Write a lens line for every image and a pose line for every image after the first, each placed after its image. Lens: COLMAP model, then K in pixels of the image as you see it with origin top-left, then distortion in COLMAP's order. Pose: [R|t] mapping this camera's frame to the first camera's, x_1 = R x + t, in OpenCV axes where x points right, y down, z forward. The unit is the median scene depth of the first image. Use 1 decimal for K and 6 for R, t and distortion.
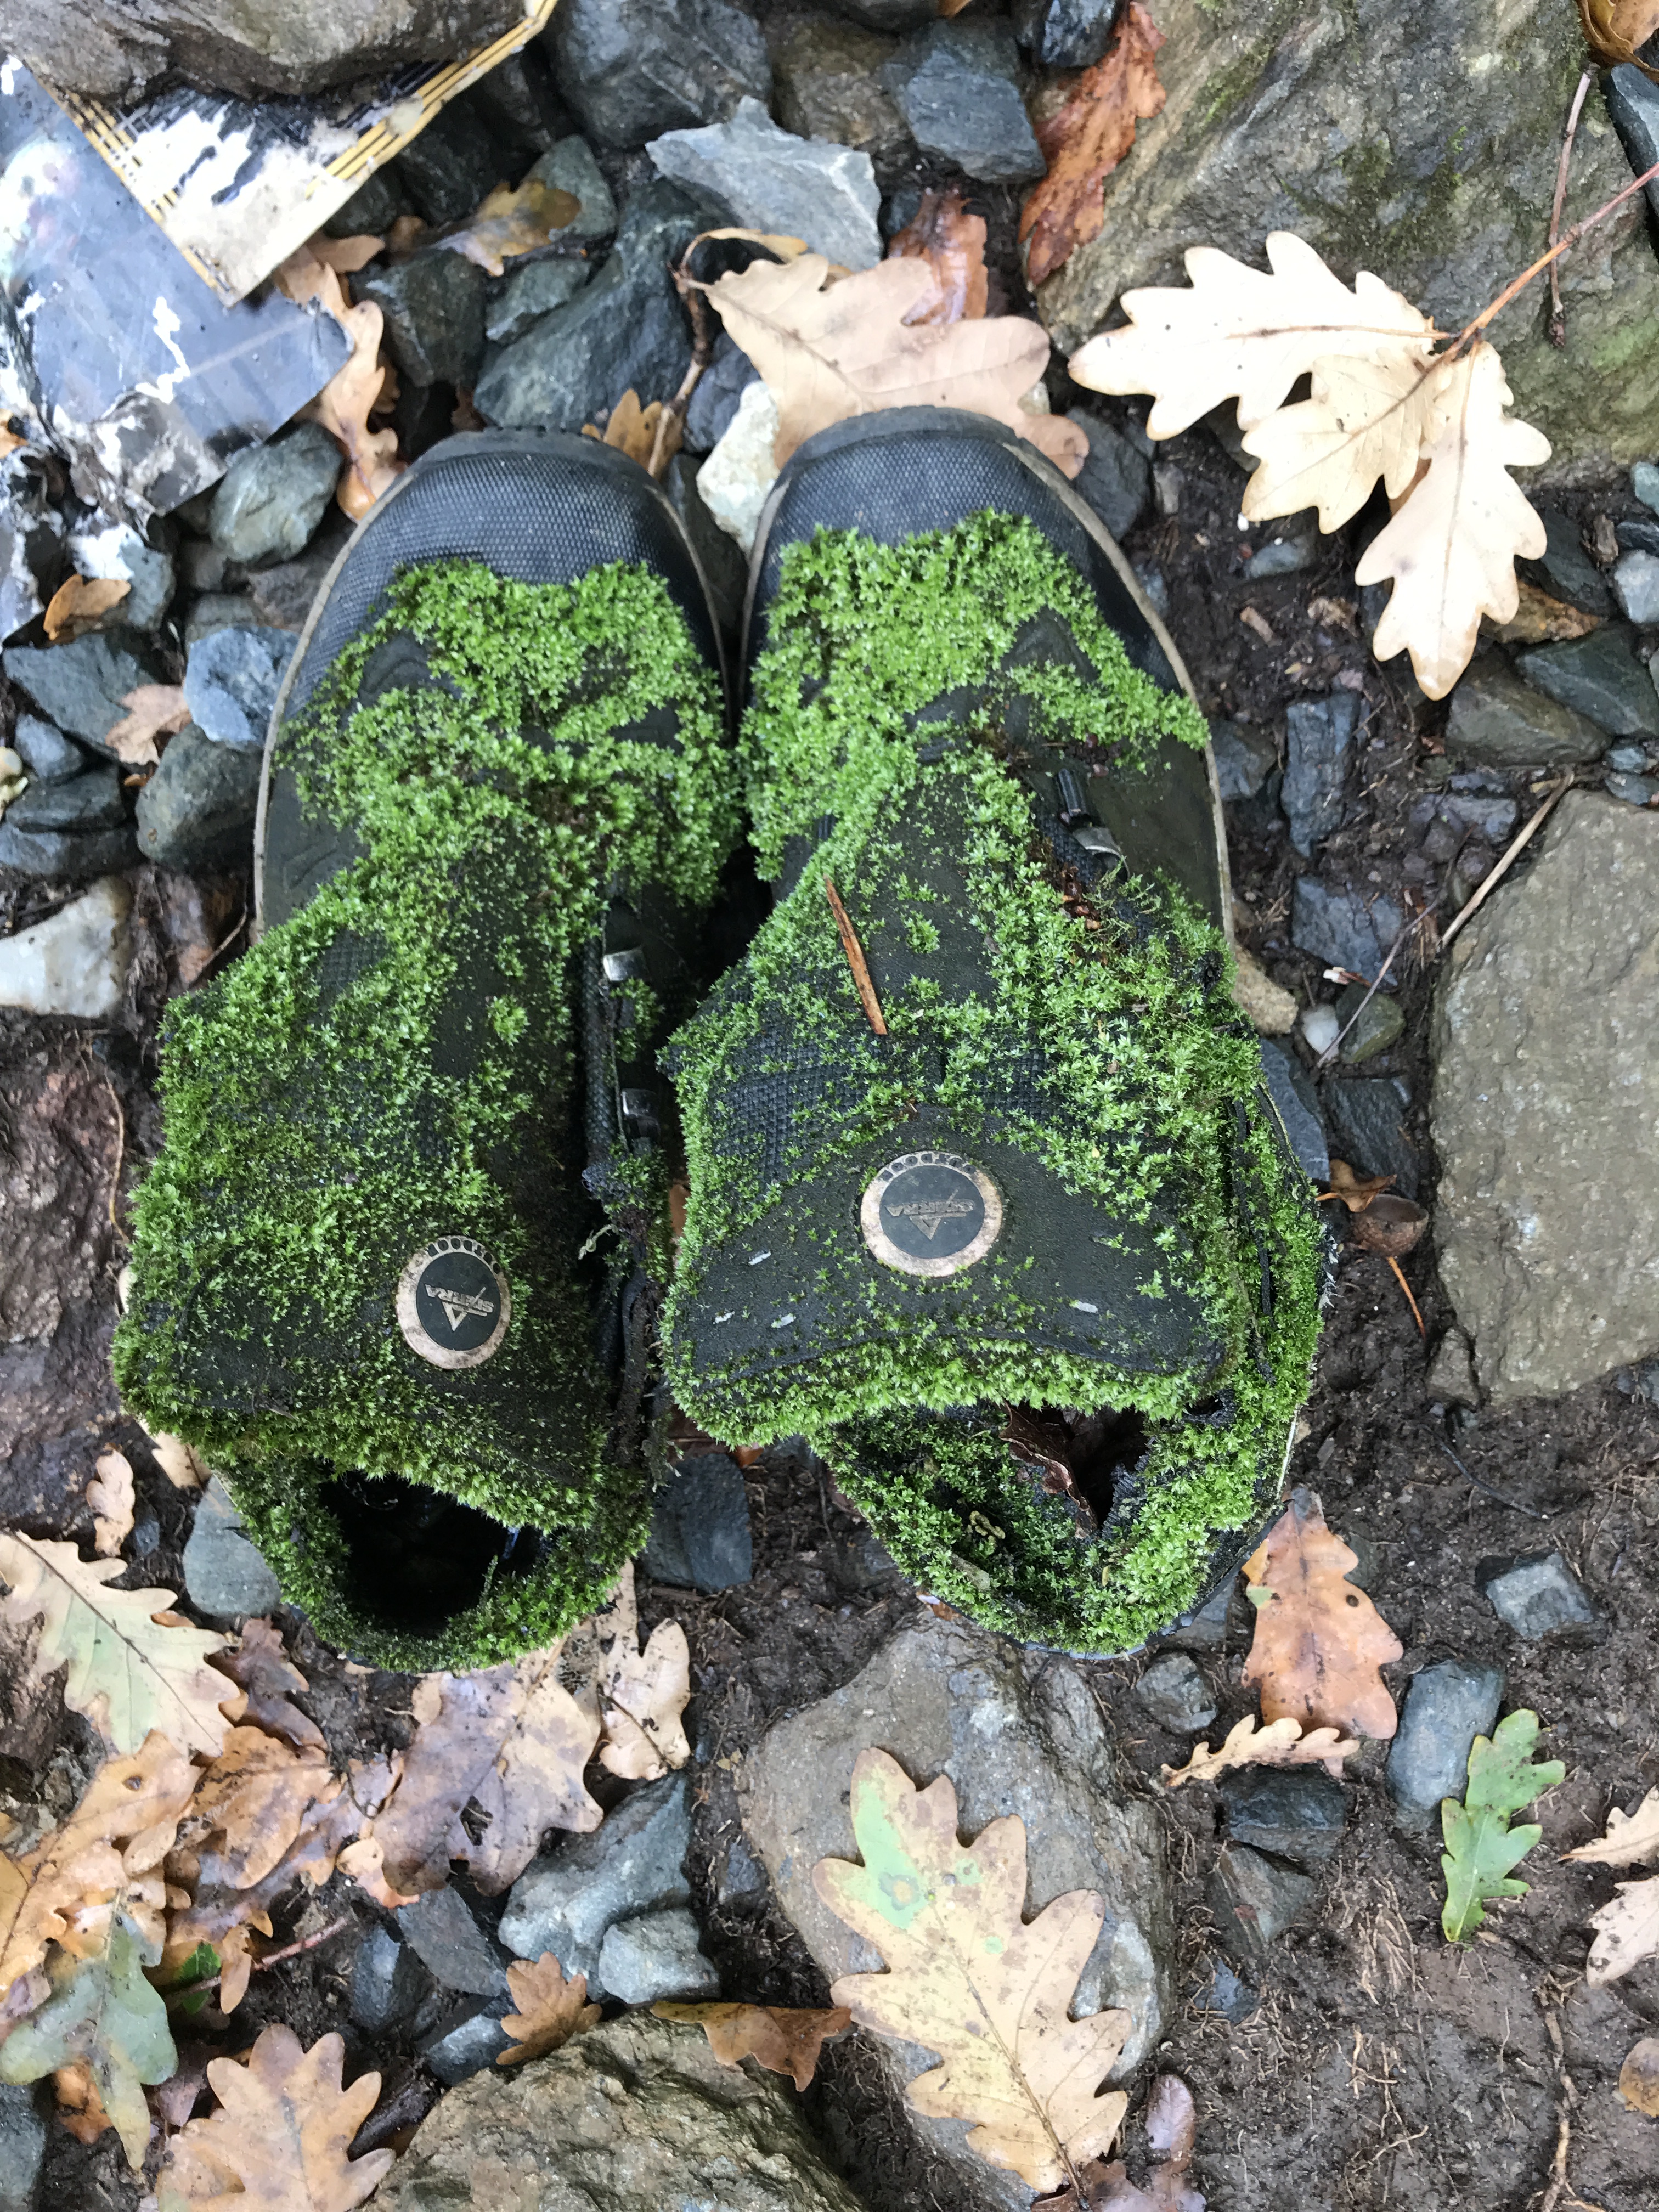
lens RADIAL K [[1800.7, 0, 829.5], [0, 1800.7, 1106.0], [0, 0, 1]] dist [0.005476, 0.002789]
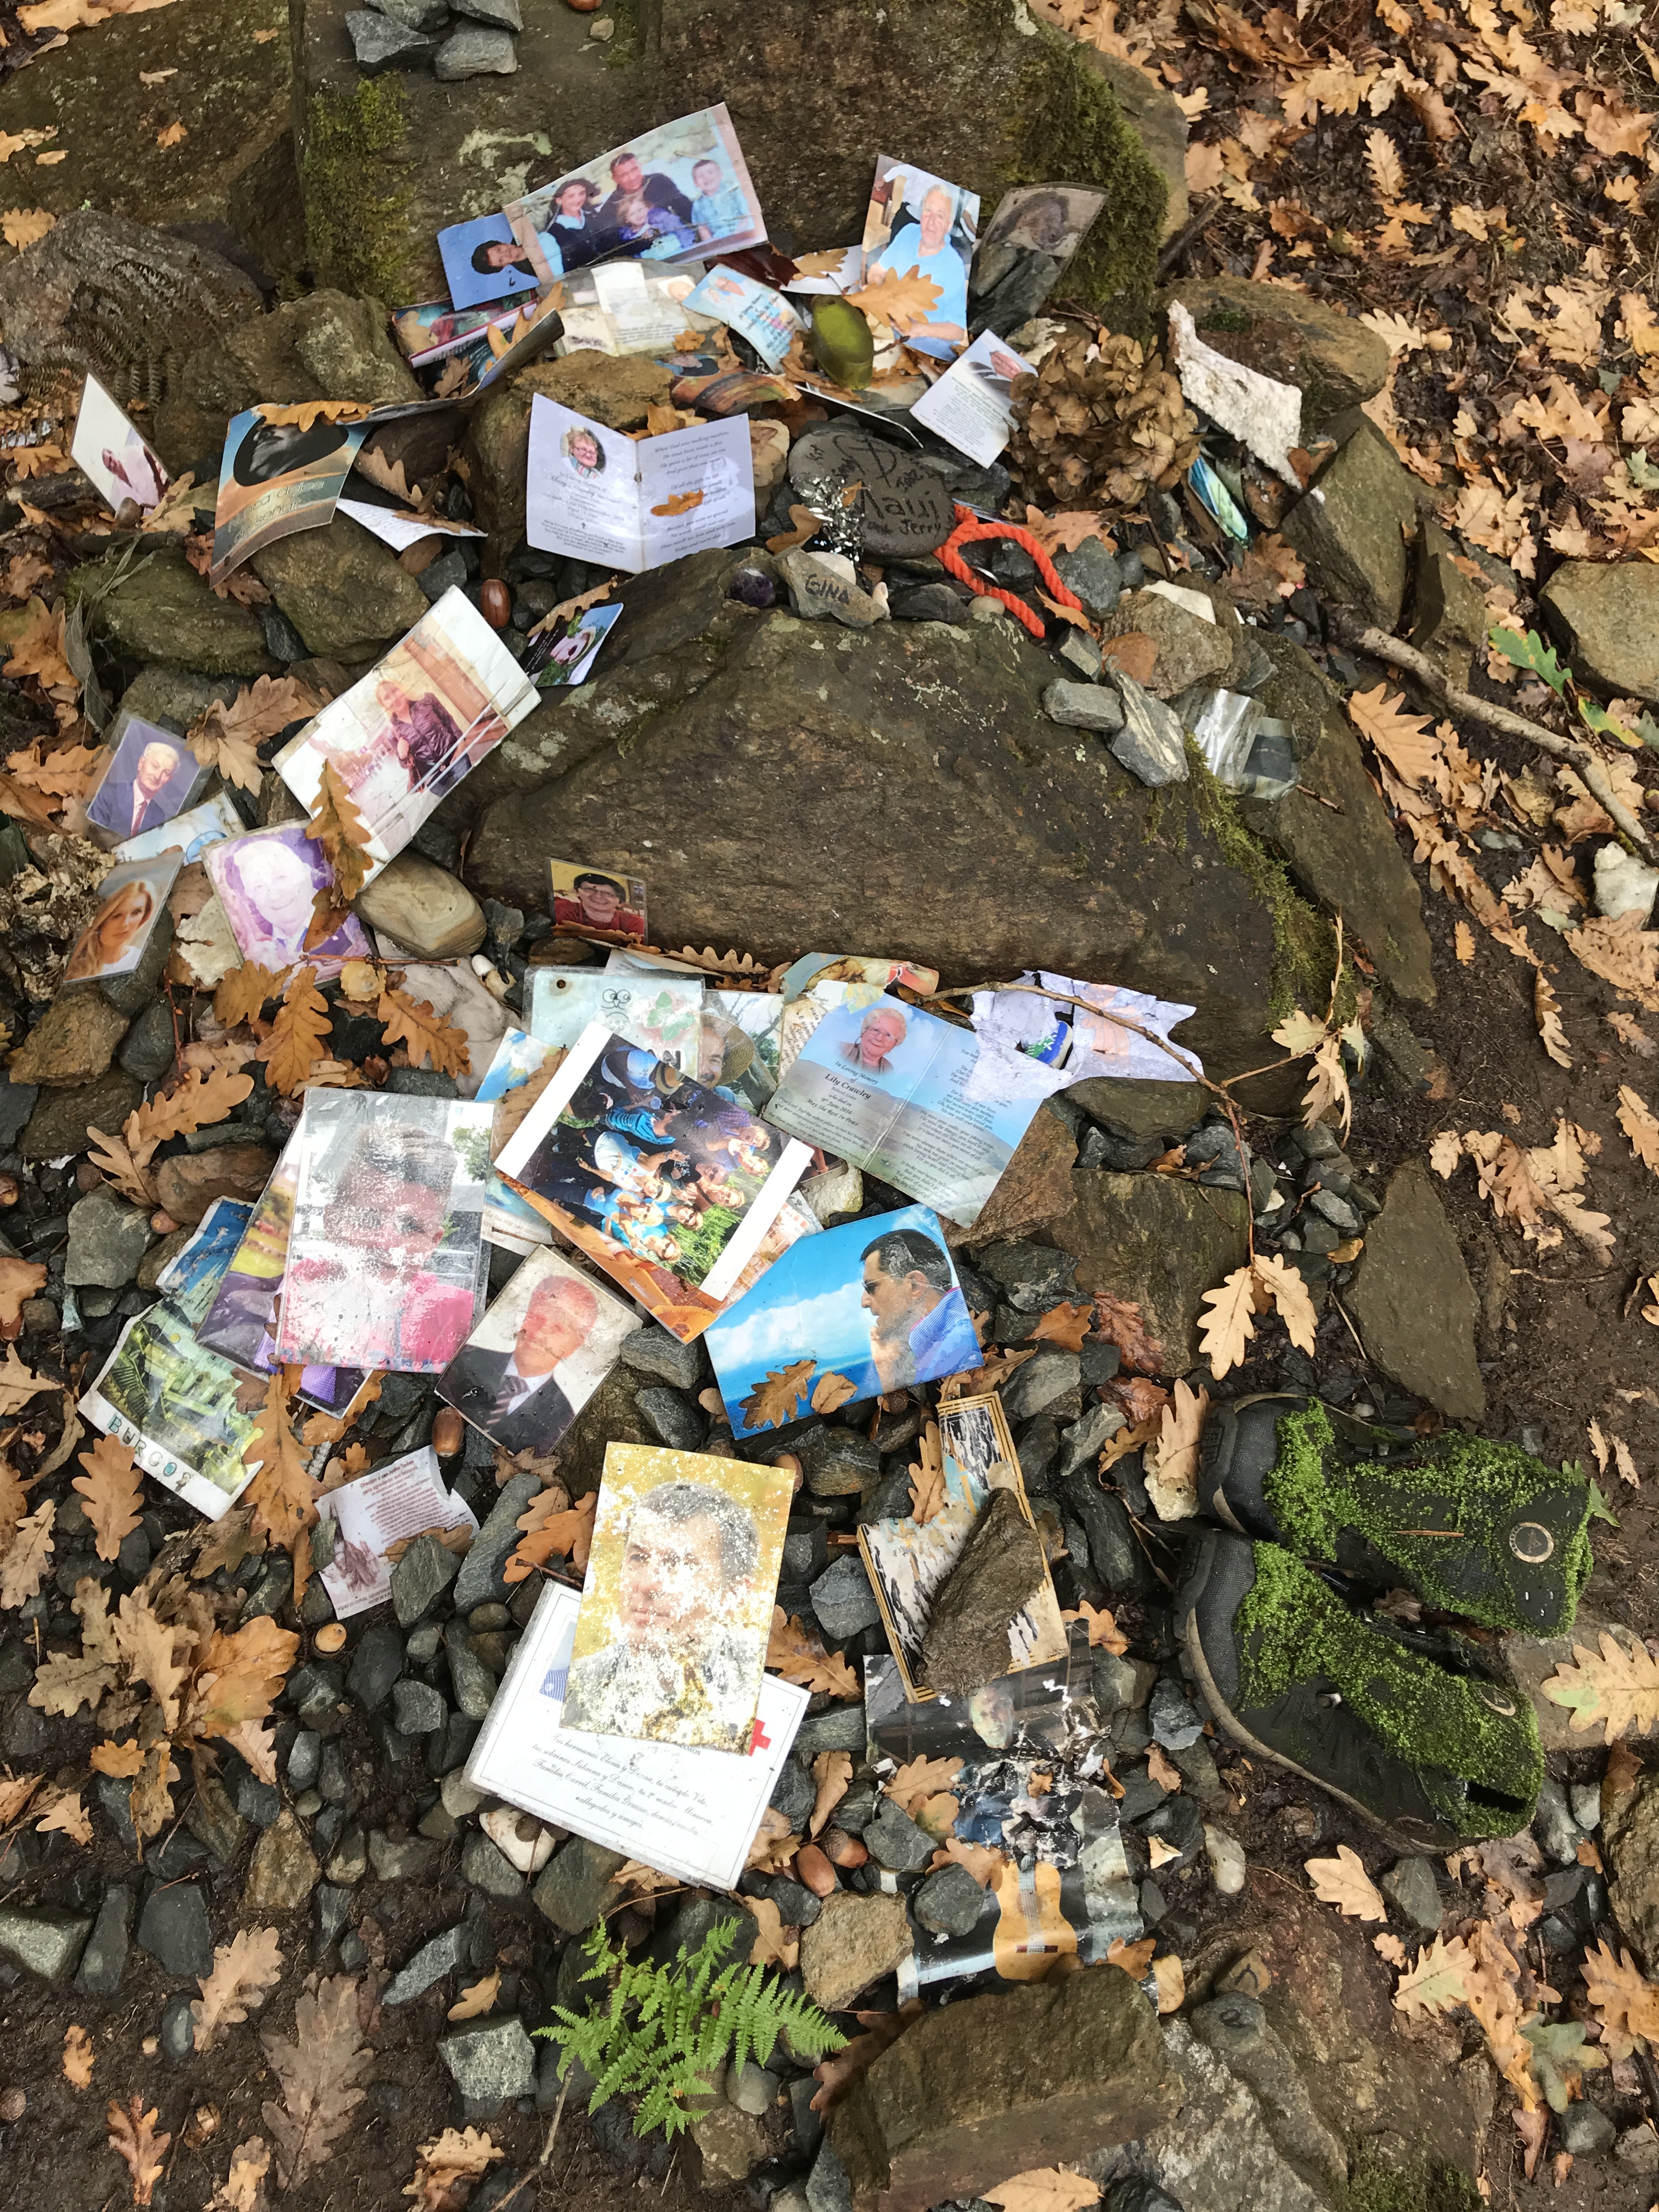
lens RADIAL K [[1800.7, 0, 829.5], [0, 1800.7, 1106.0], [0, 0, 1]] dist [0.005476, 0.002789]
pose [[0.369513, -0.785928, 0.495759, -0.994977], [0.849761, 0.501678, 0.161944, -1.371336], [-0.375987, 0.361436, 0.853228, -1.159678]]
